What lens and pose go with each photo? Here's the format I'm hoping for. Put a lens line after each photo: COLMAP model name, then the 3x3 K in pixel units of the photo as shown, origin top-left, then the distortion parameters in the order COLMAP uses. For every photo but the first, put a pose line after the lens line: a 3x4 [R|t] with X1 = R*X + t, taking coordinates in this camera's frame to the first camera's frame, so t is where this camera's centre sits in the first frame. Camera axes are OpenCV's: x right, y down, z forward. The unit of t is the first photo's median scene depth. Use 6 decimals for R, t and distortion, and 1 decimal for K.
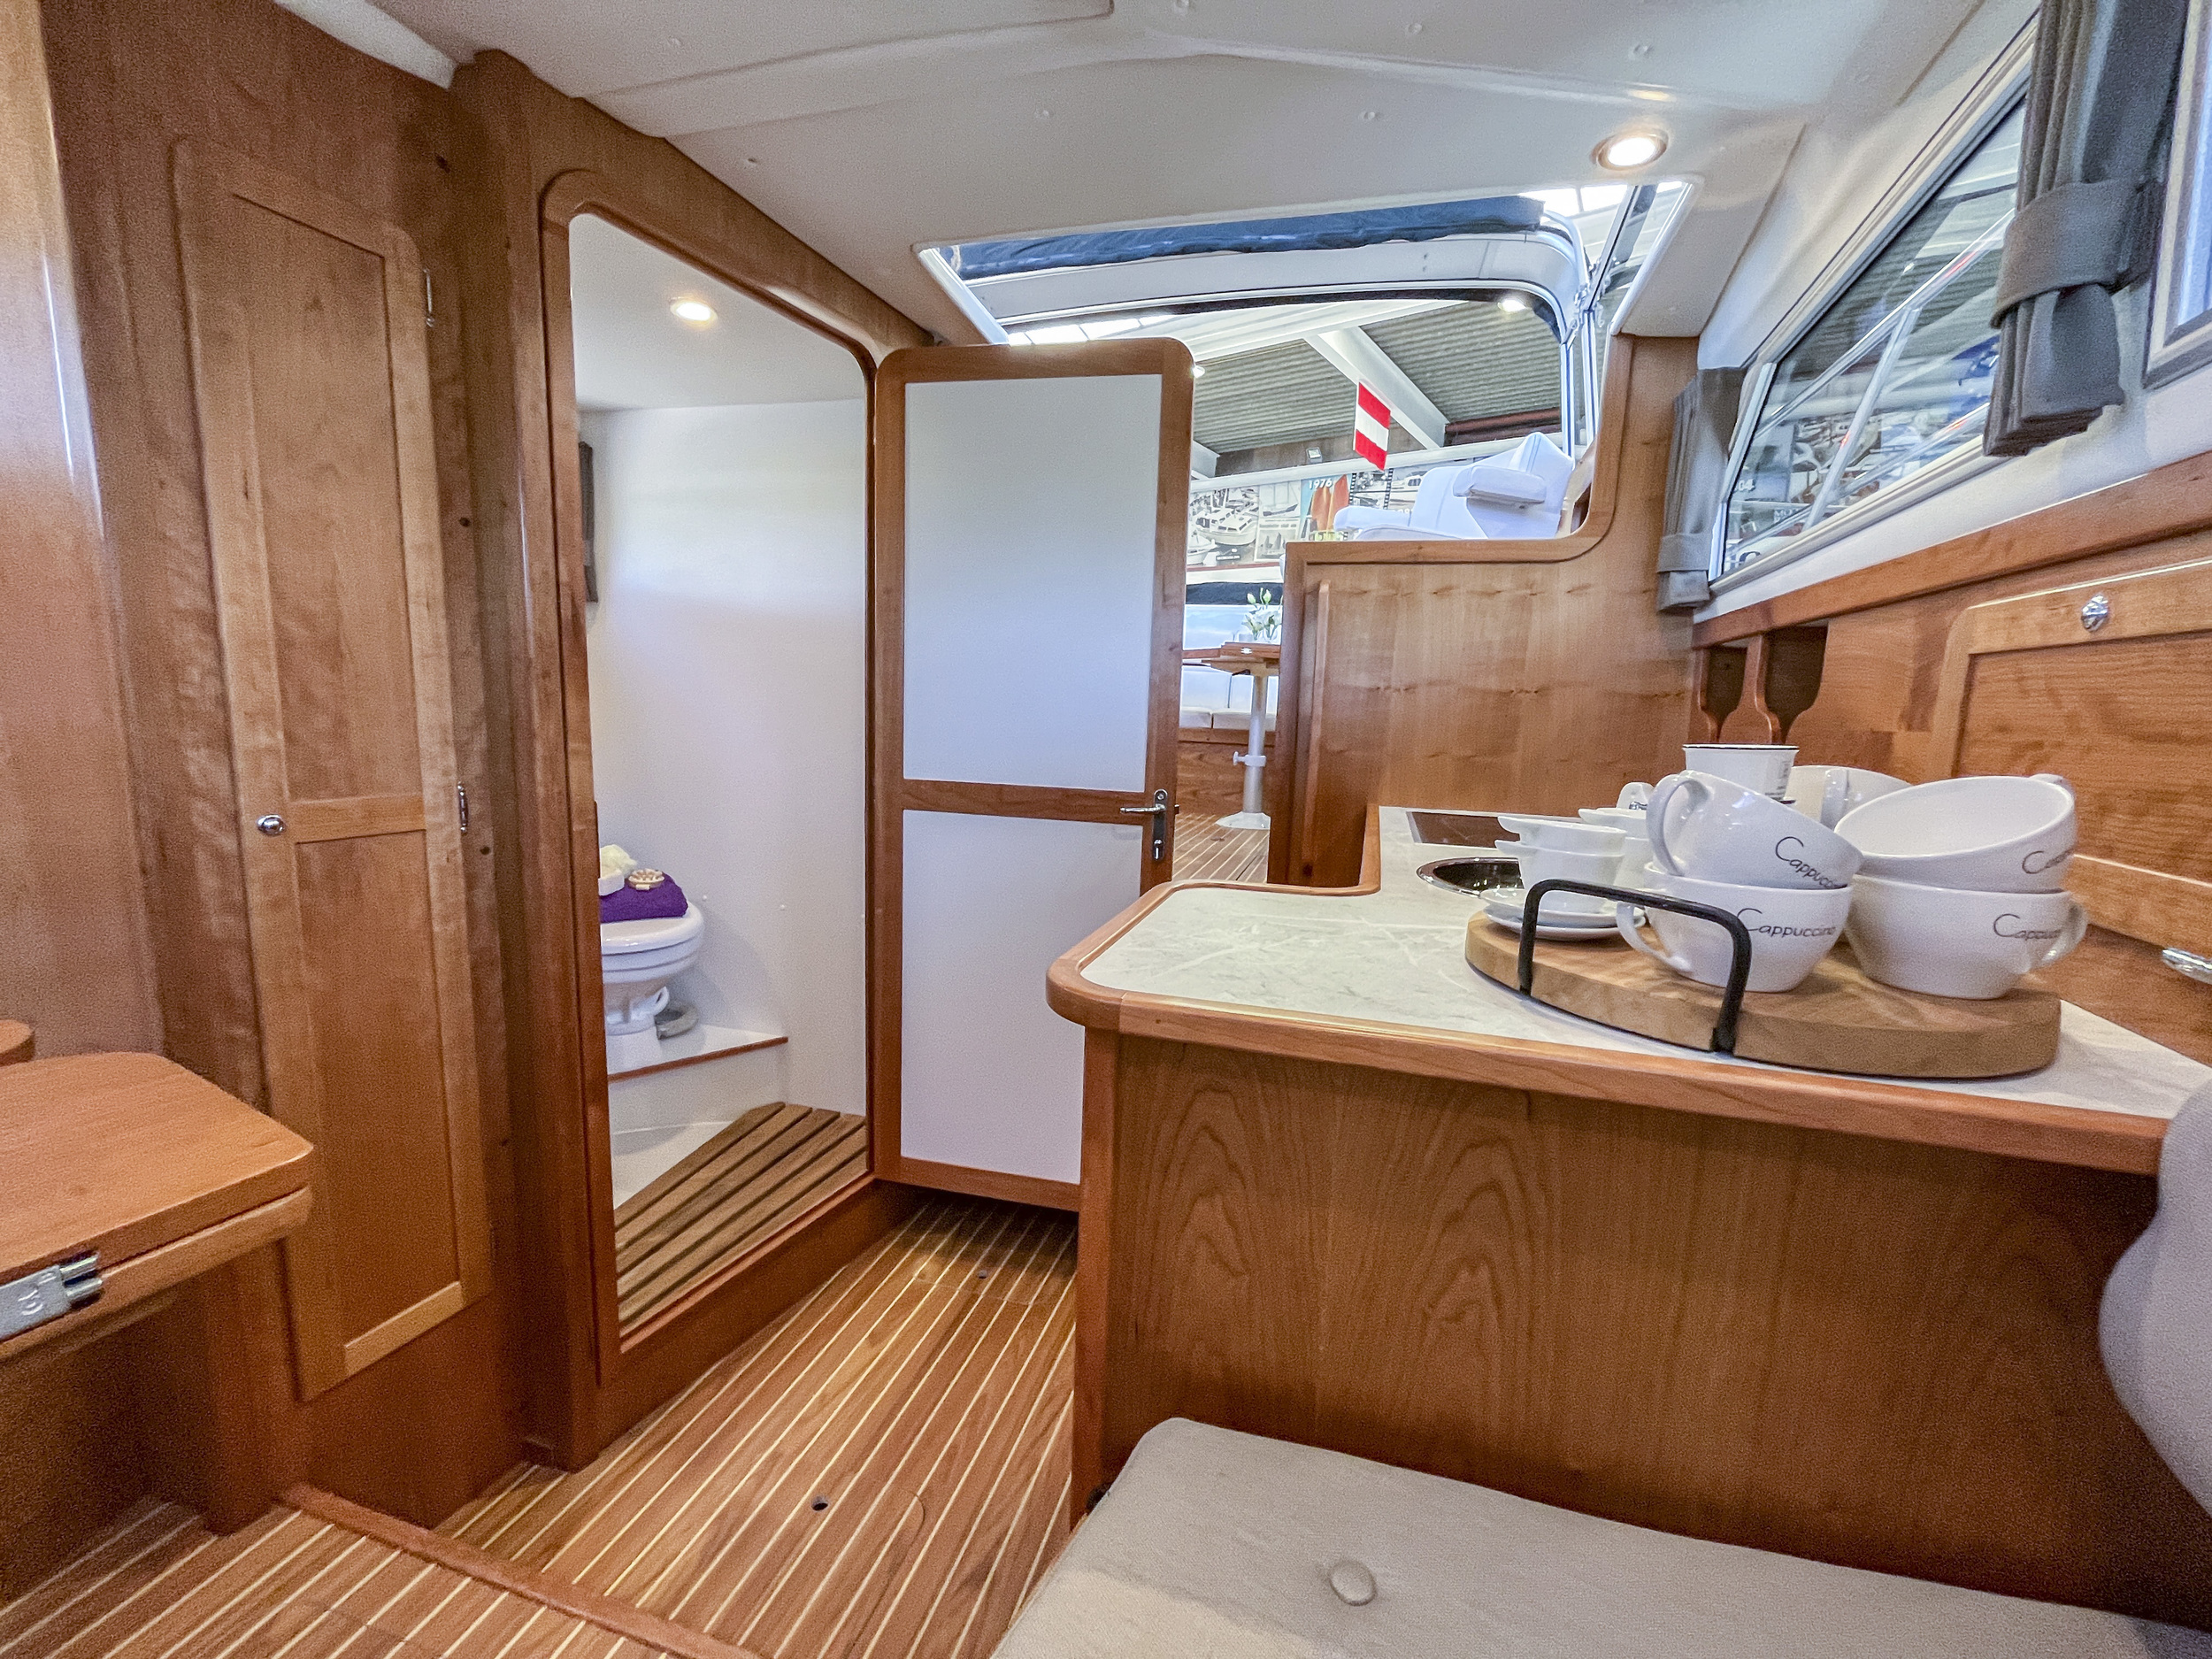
lens RADIAL K [[900.0, 0, 1113.1], [0, 900.0, 832.9], [0, 0, 1]] dist [-0.005231, -0.000065]
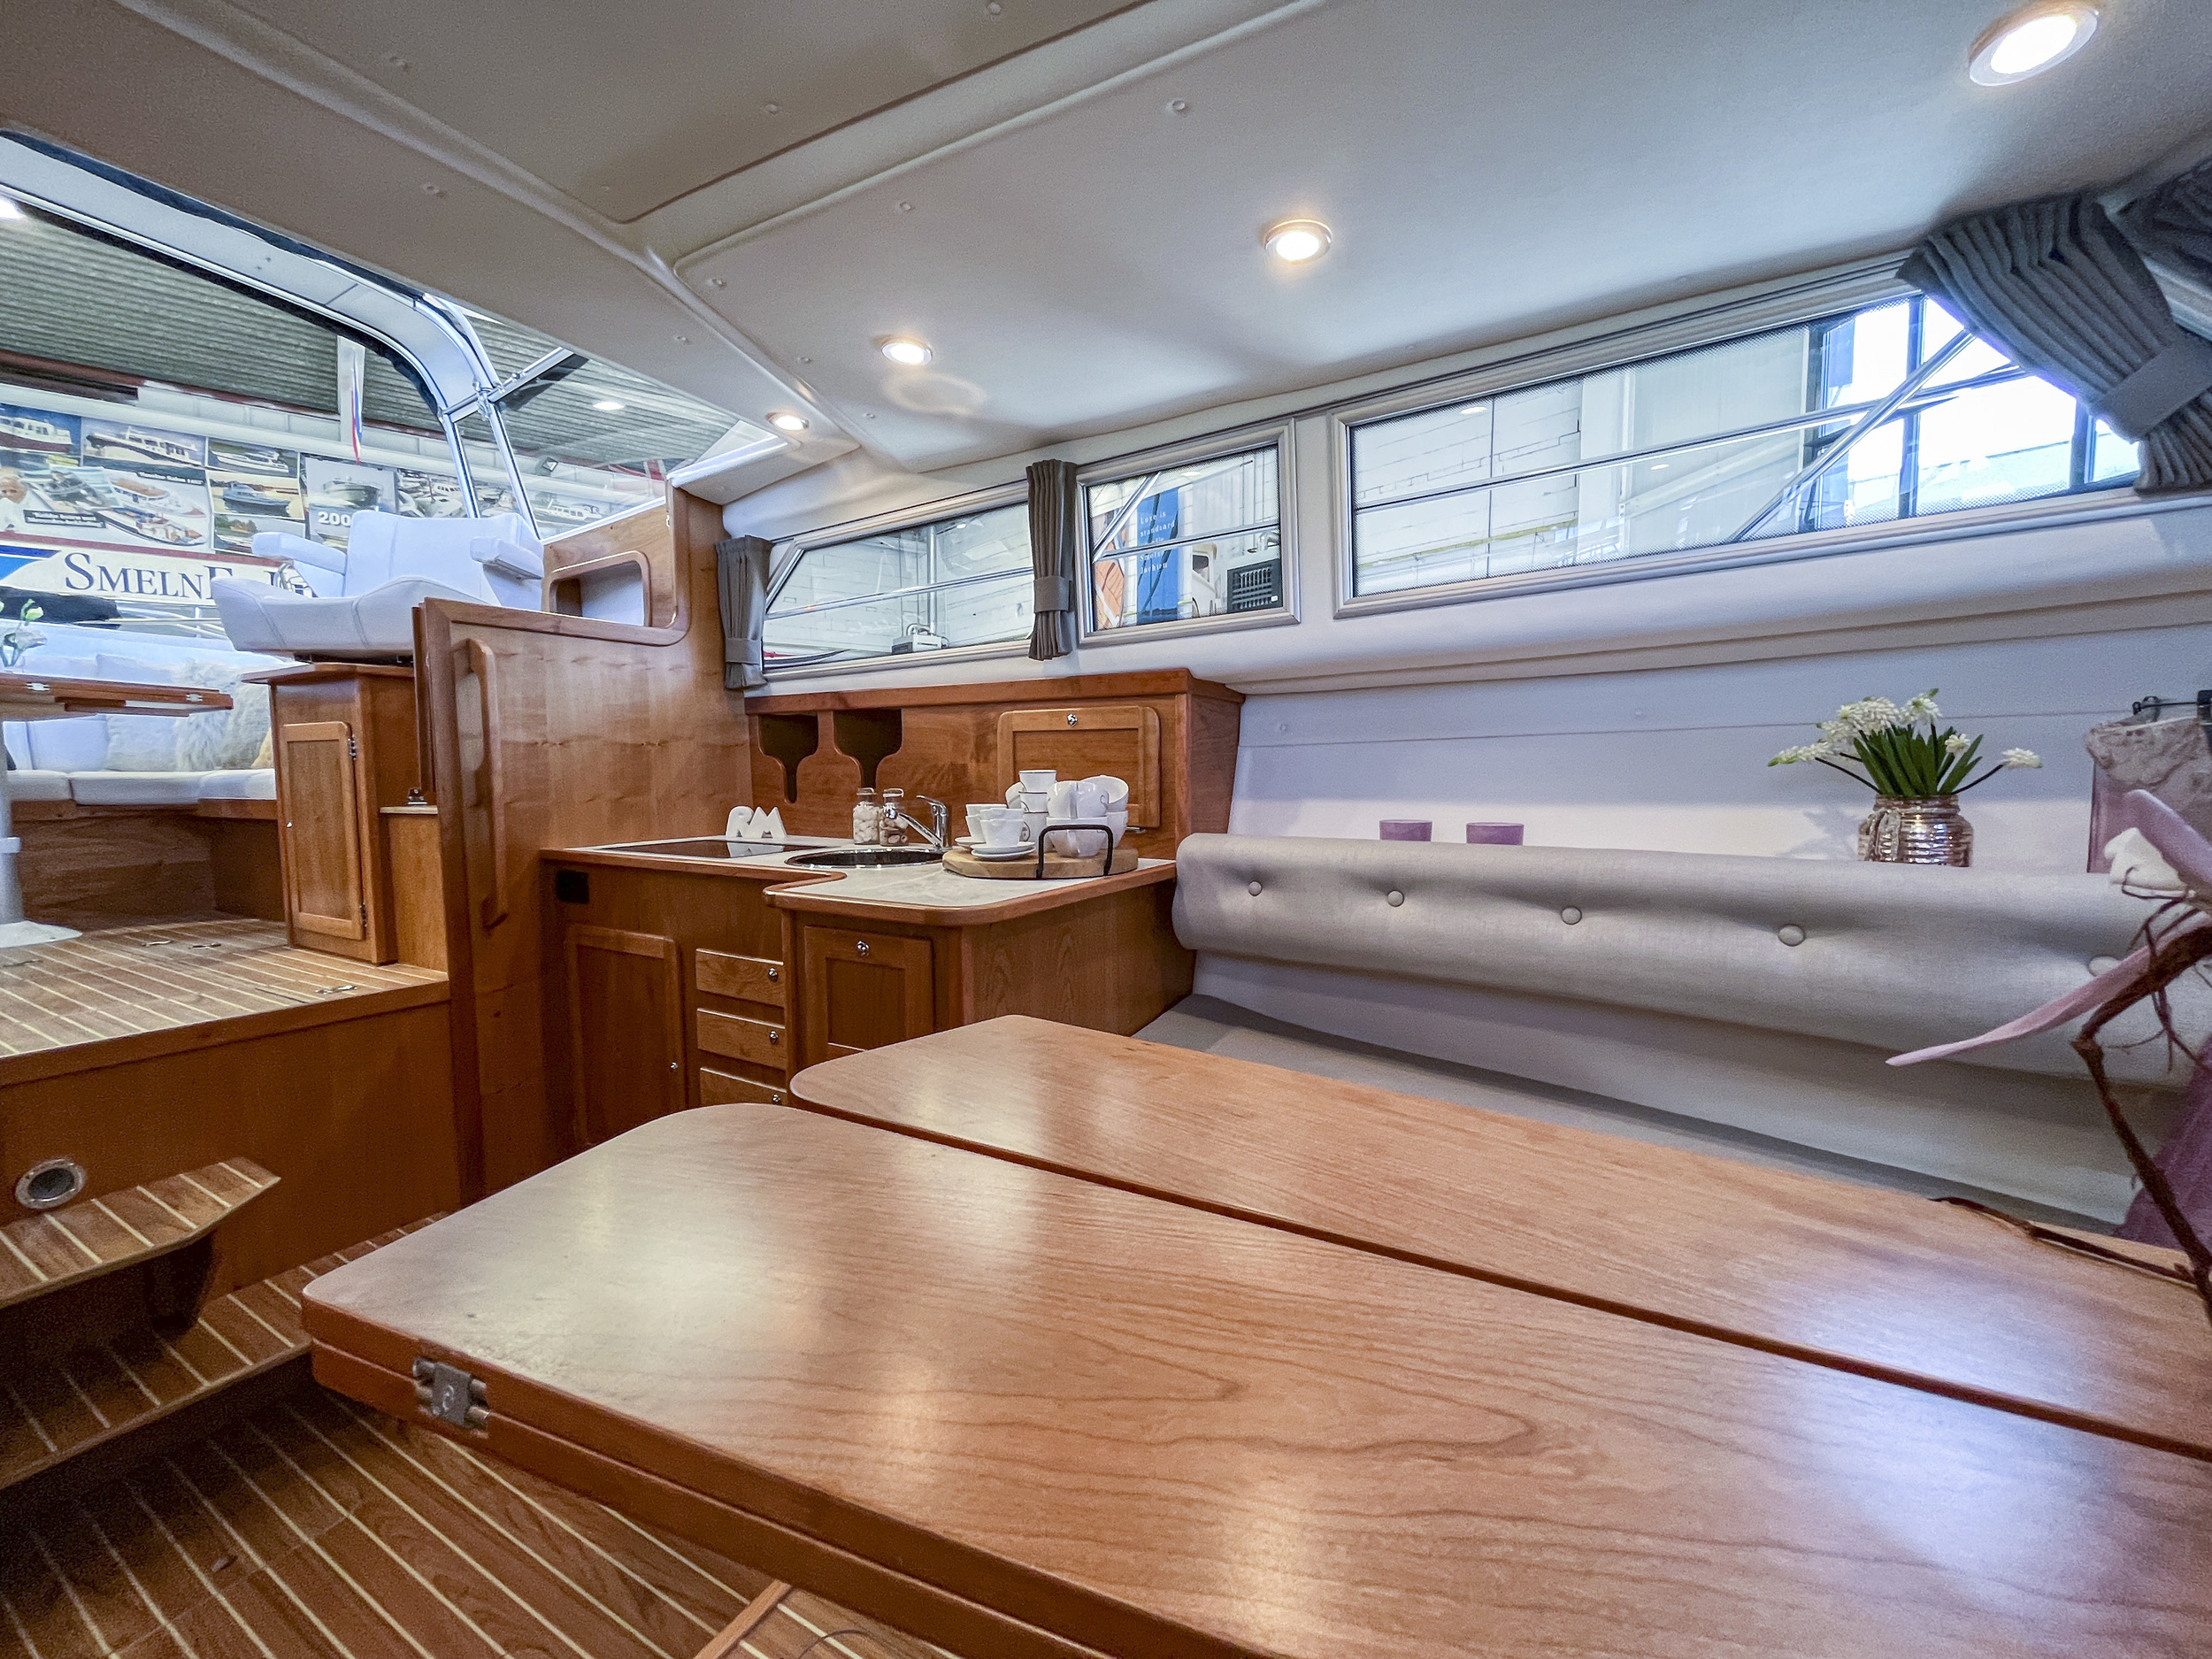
lens RADIAL K [[900.0, 0, 1113.1], [0, 900.0, 832.9], [0, 0, 1]] dist [-0.005231, -0.000065]
pose [[0.235488, -0.110841, 0.965536, -0.653278], [0.150842, 0.985605, 0.076356, -0.032996], [-0.960100, 0.127662, 0.248818, 0.073283]]
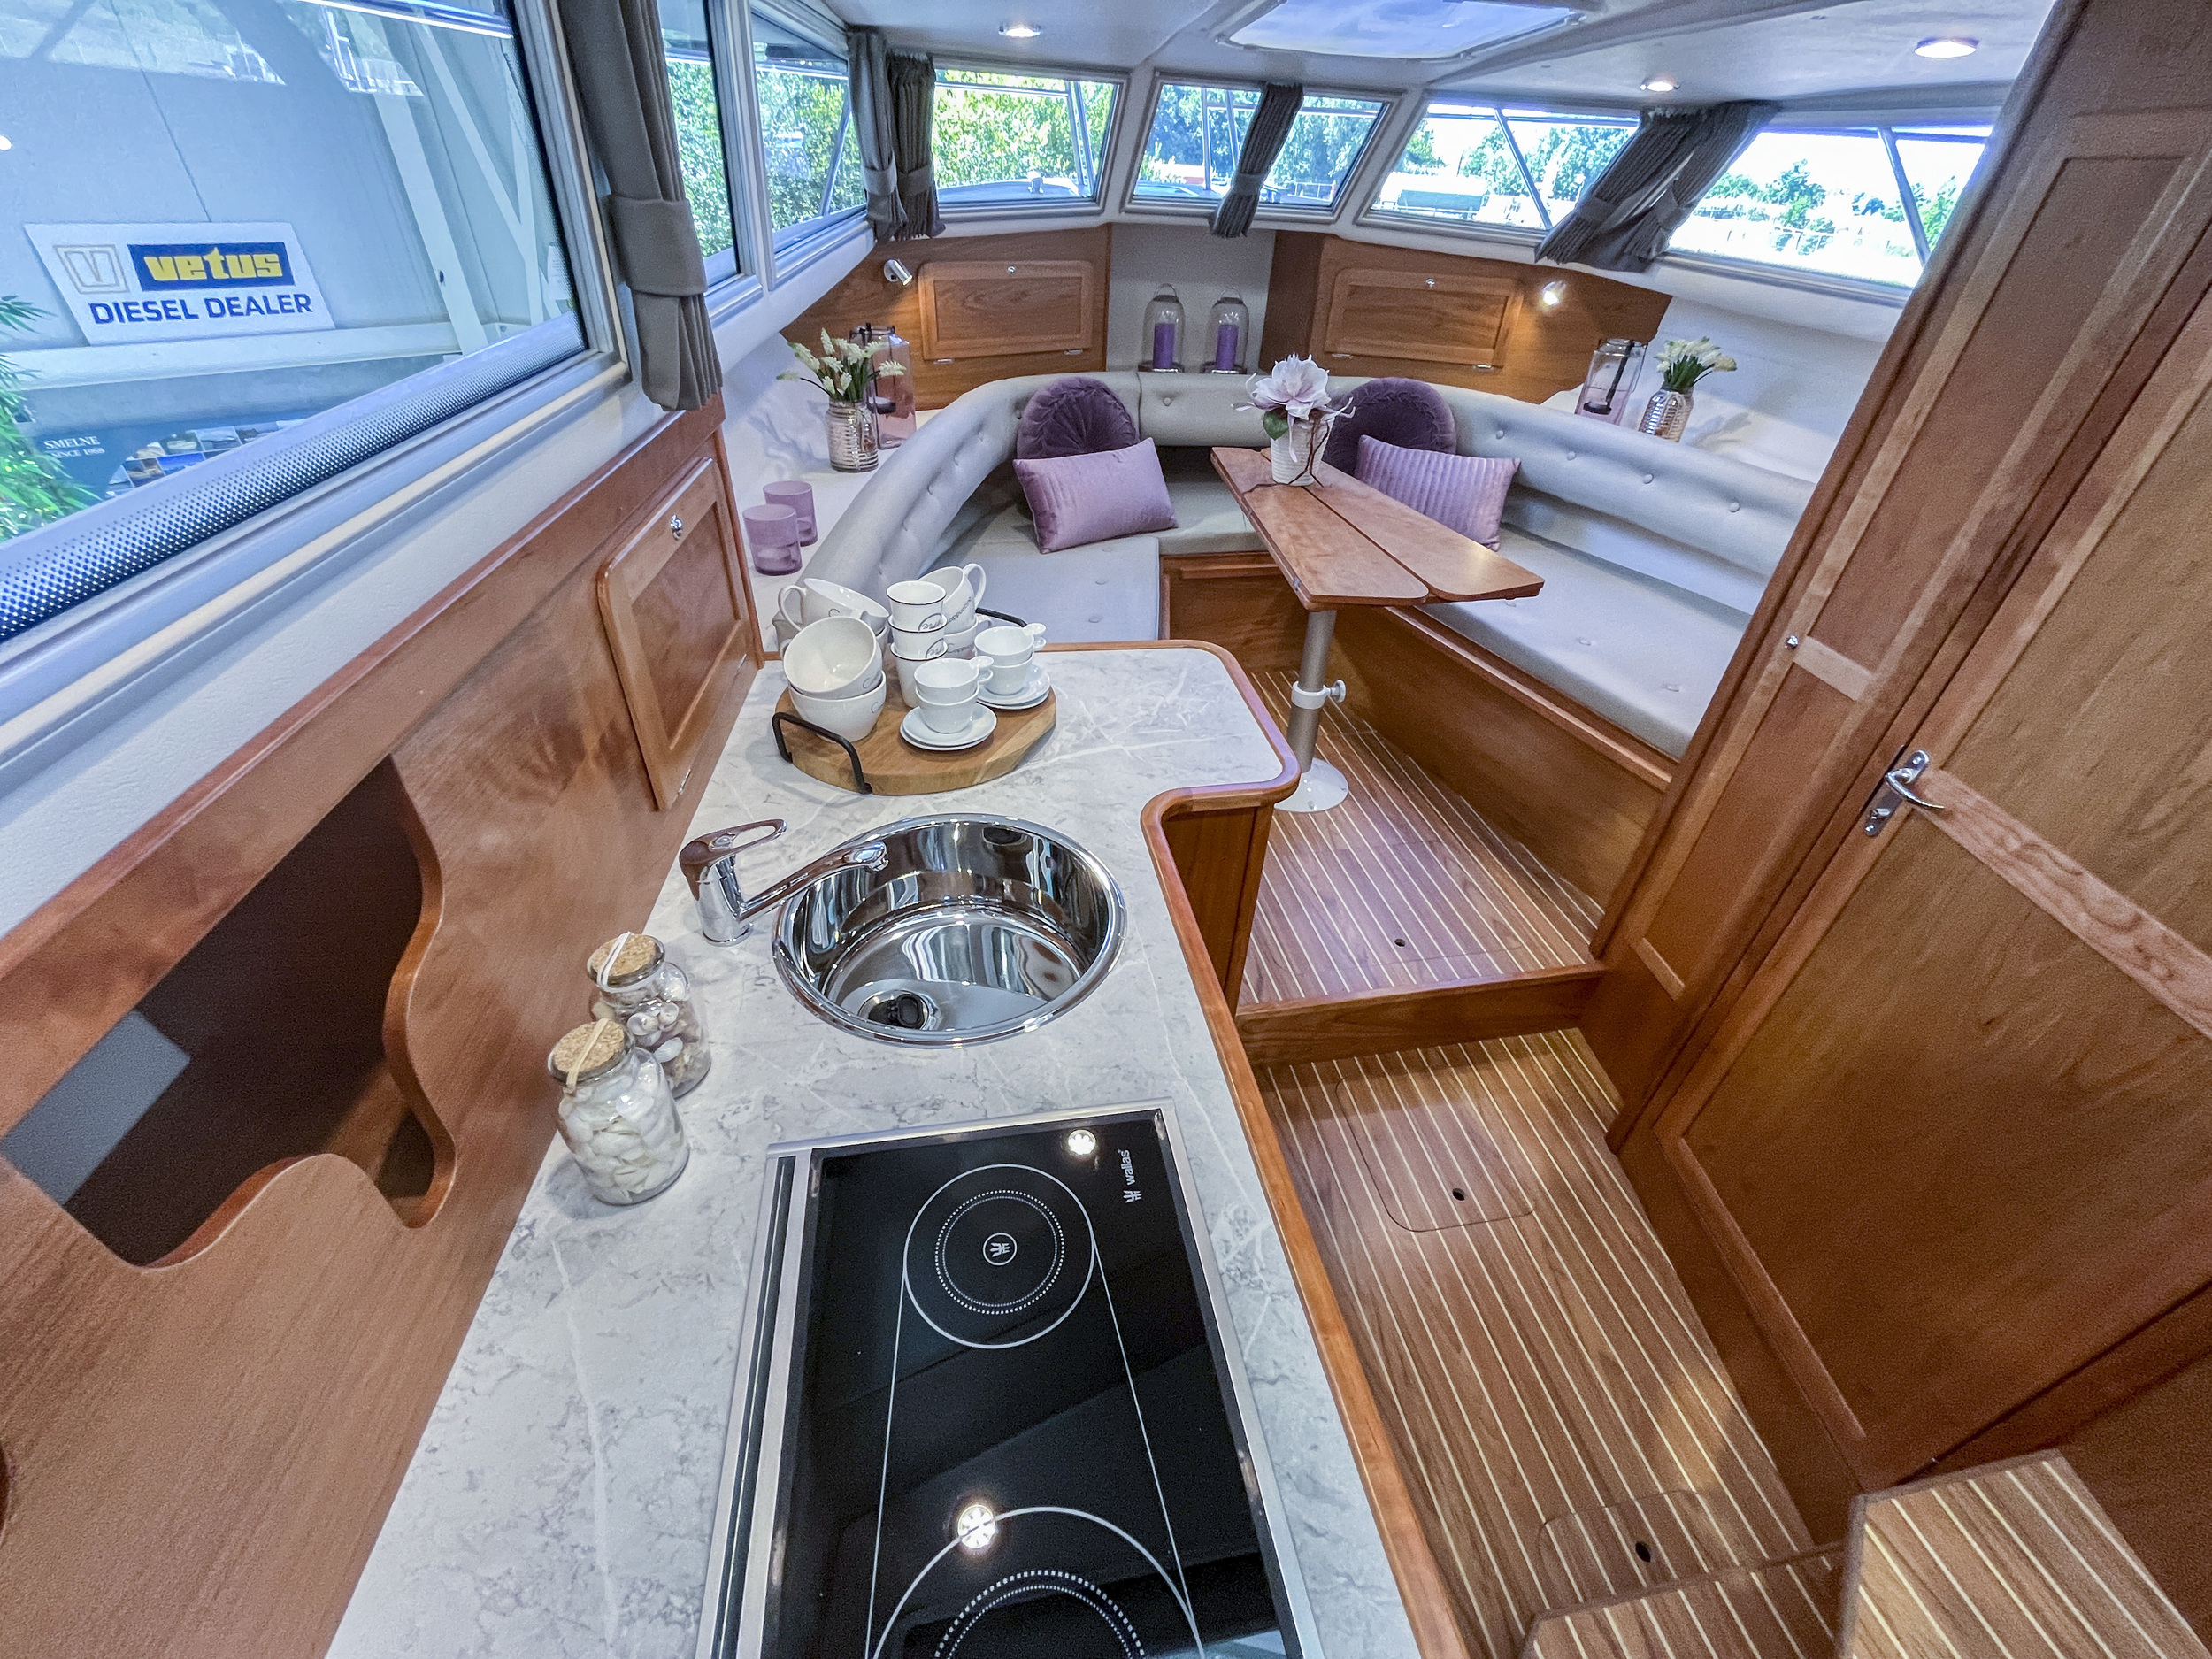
lens RADIAL K [[898.0, 0, 1115.4], [0, 898.0, 831.1], [0, 0, 1]] dist [-0.002826, -0.000134]
pose [[-0.892450, 0.199438, -0.404670, 0.436150], [-0.144046, 0.724063, 0.674524, -0.368802], [0.427533, 0.660270, -0.617462, 0.957617]]
